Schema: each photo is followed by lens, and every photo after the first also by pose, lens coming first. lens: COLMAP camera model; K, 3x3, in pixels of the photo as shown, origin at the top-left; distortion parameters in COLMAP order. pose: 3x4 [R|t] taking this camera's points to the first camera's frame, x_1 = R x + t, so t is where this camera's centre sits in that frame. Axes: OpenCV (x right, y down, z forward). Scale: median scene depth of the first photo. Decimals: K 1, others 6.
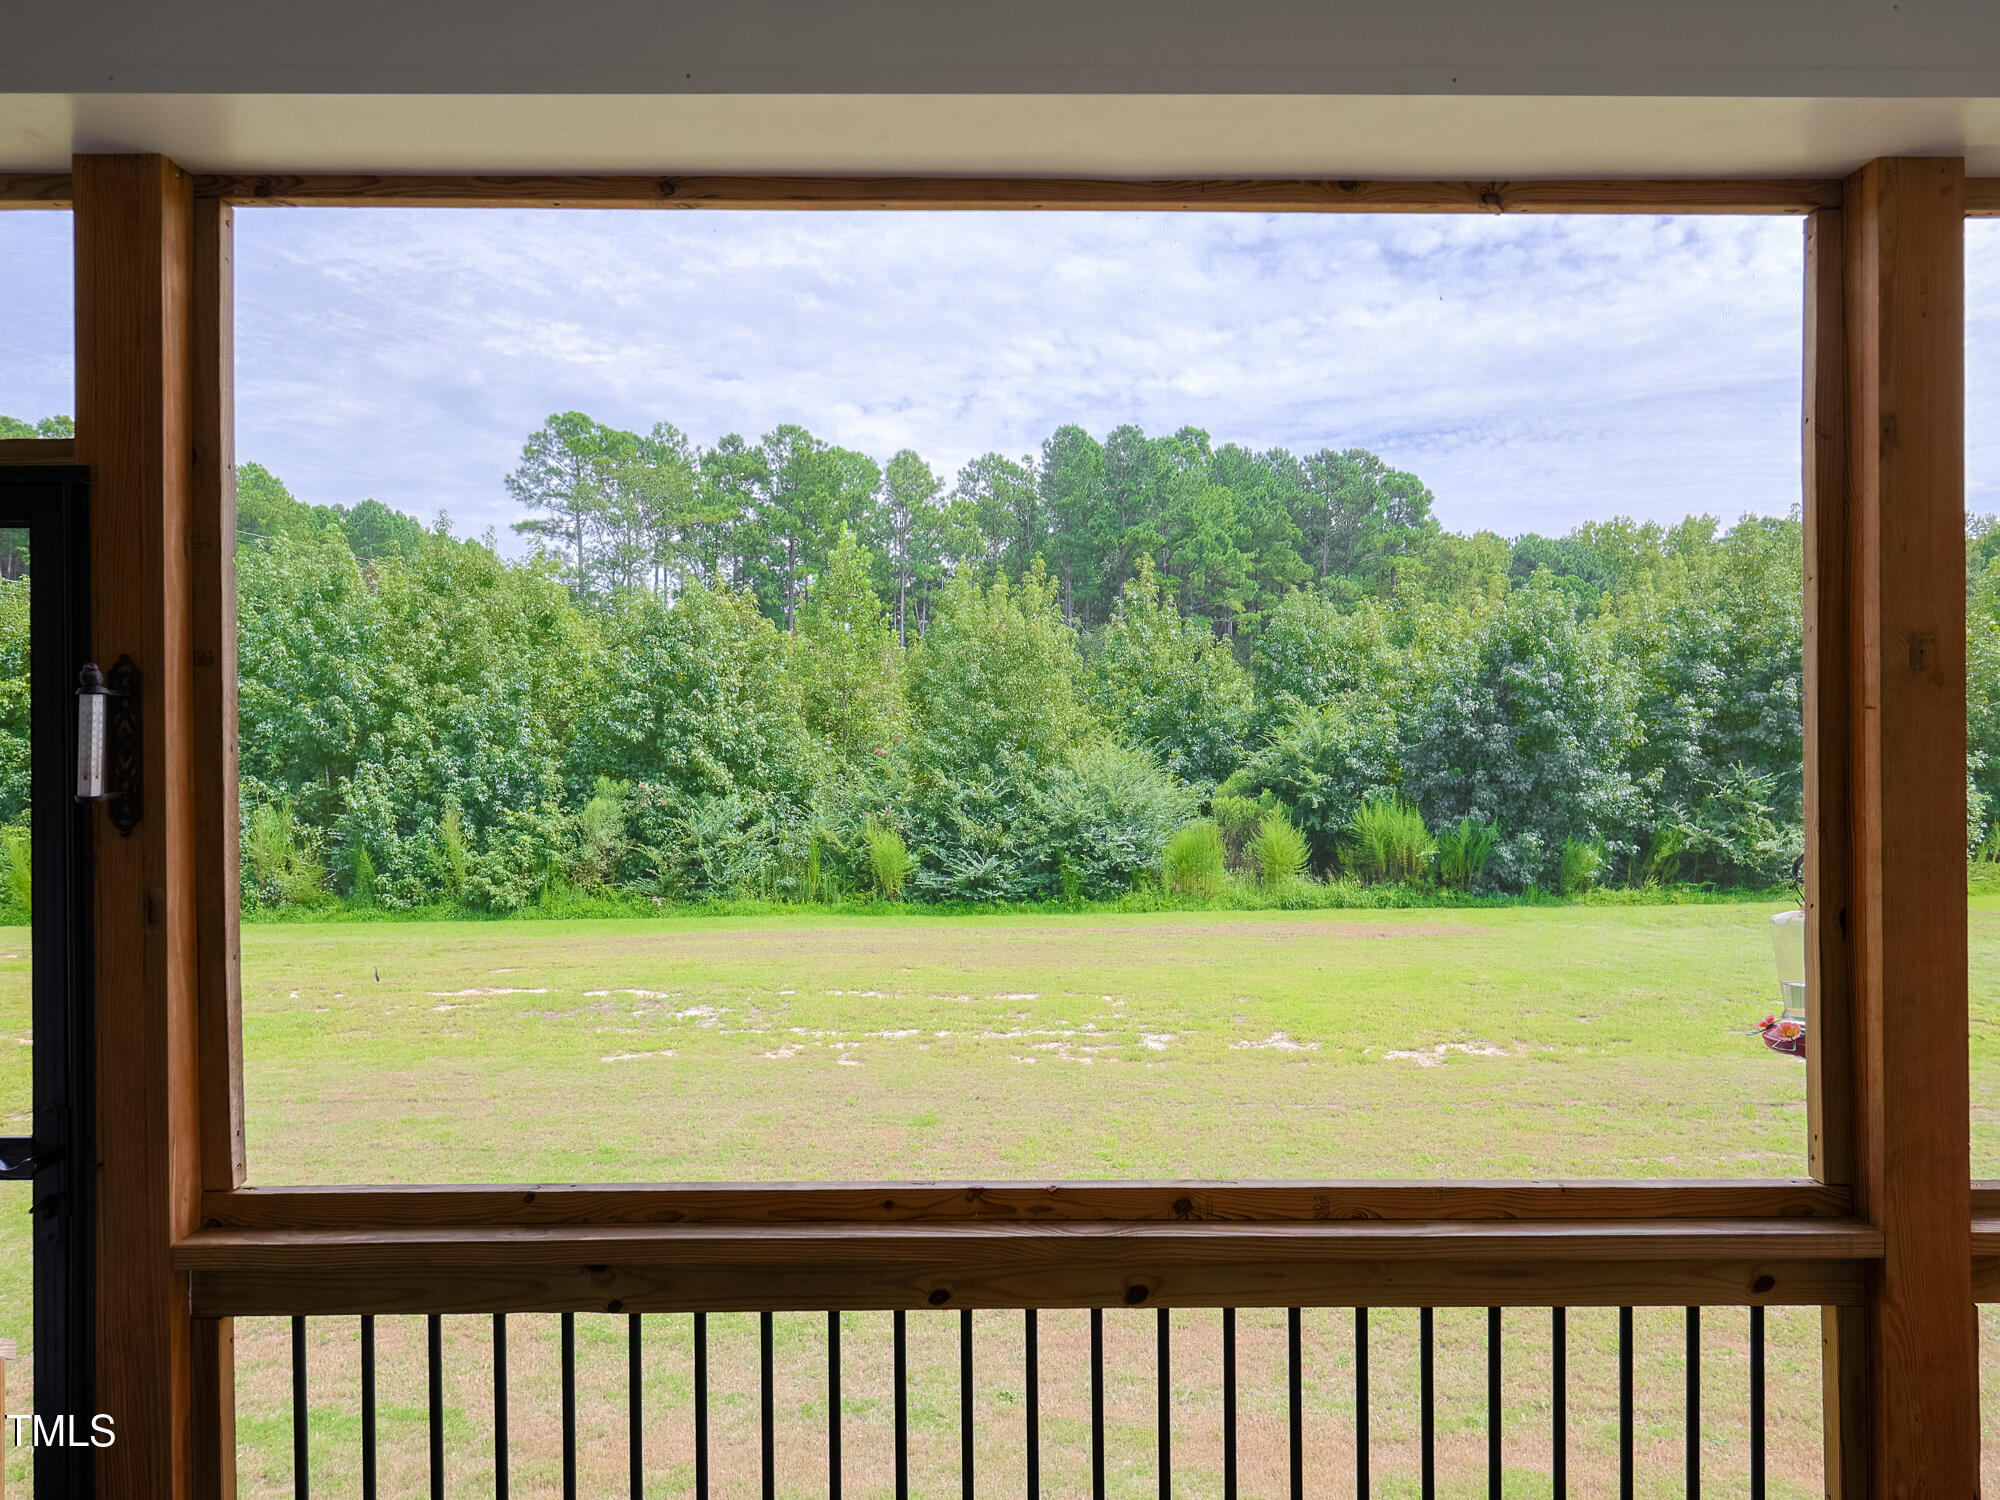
lens RADIAL K [[1217.1, 0, 1001.2], [0, 1217.1, 783.1], [0, 0, 1]] dist [0.018005, -0.001913]
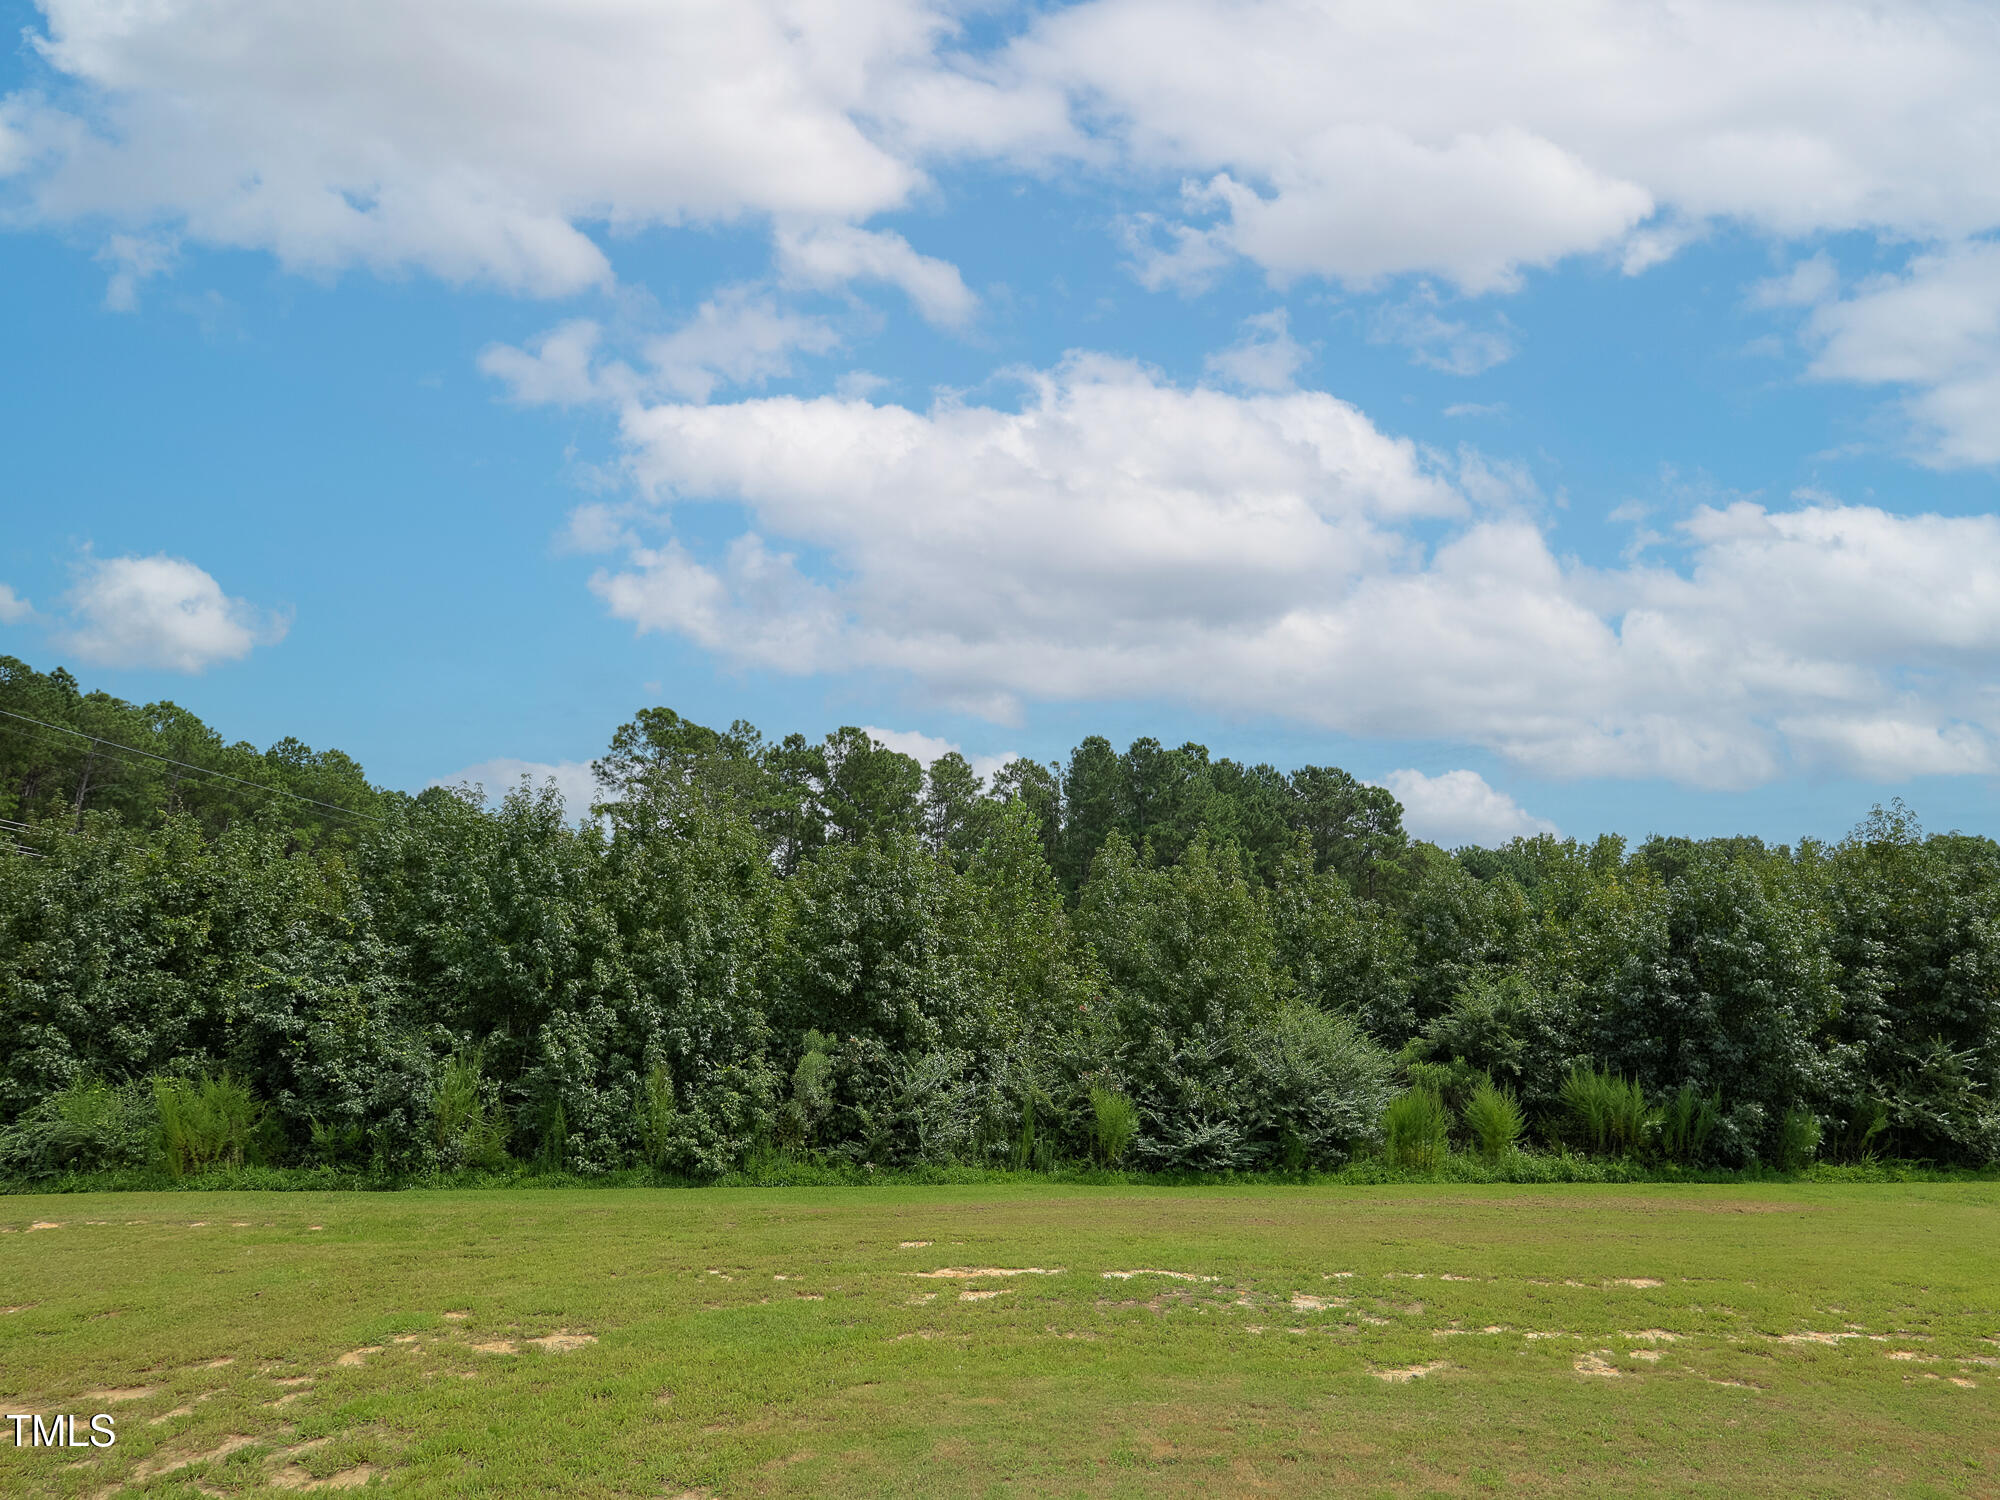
lens RADIAL K [[1091.0, 0, 1028.4], [0, 1091.0, 831.3], [0, 0, 1]] dist [0.015286, -0.002774]
pose [[0.998108, 0.025781, 0.055815, -0.199326], [-0.013493, 0.977554, -0.210251, 0.019210], [-0.059983, 0.209100, 0.976053, 0.121439]]
